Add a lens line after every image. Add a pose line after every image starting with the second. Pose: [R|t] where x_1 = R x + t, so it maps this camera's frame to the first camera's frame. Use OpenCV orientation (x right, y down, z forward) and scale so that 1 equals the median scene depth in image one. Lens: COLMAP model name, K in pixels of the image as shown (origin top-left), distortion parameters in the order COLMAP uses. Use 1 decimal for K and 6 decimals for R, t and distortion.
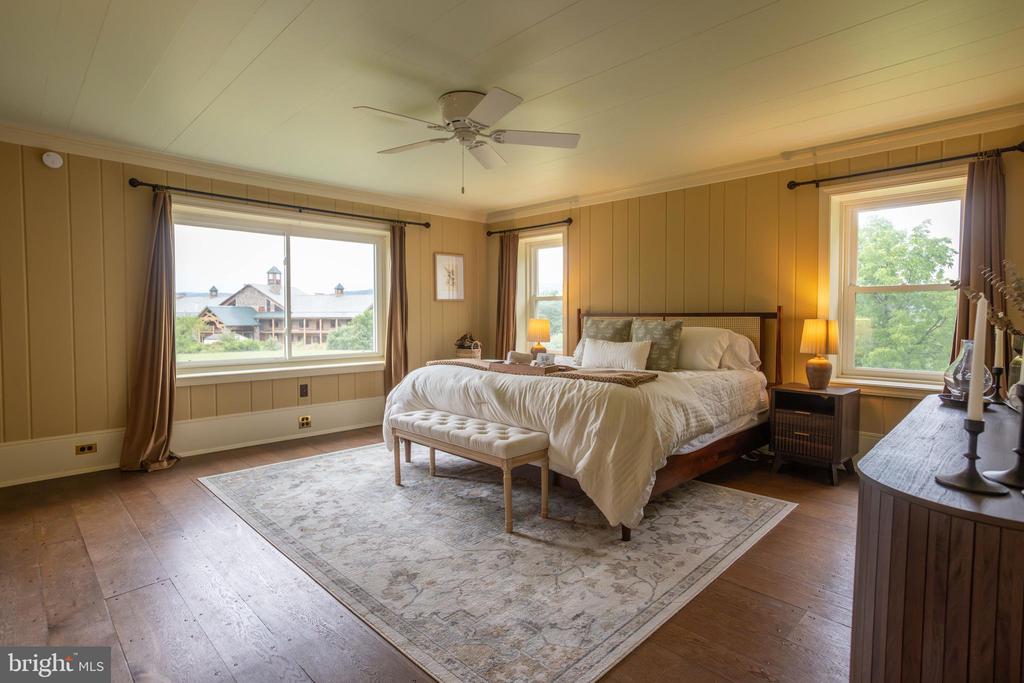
lens RADIAL K [[506.9, 0, 505.0], [0, 506.9, 333.4], [0, 0, 1]] dist [-0.035825, 0.000000]
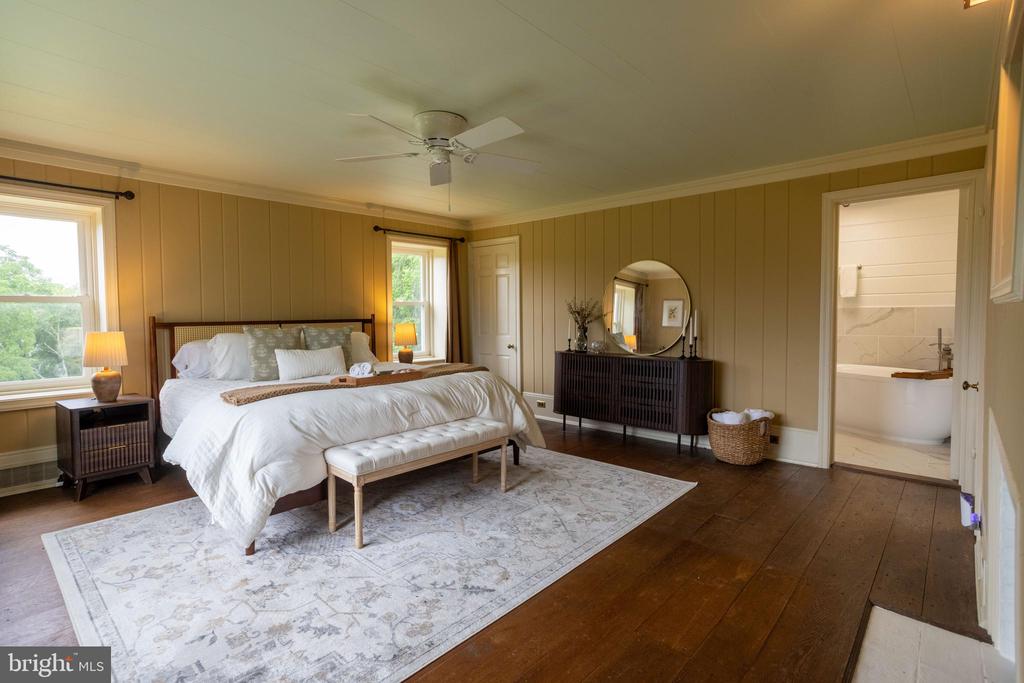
lens RADIAL K [[506.9, 0, 505.0], [0, 506.9, 333.4], [0, 0, 1]] dist [-0.035825, 0.000000]
pose [[-0.046451, -0.042270, 0.998026, -0.982949], [0.037680, 0.998319, 0.044036, -0.056689], [-0.998210, 0.039651, -0.044780, 0.799653]]
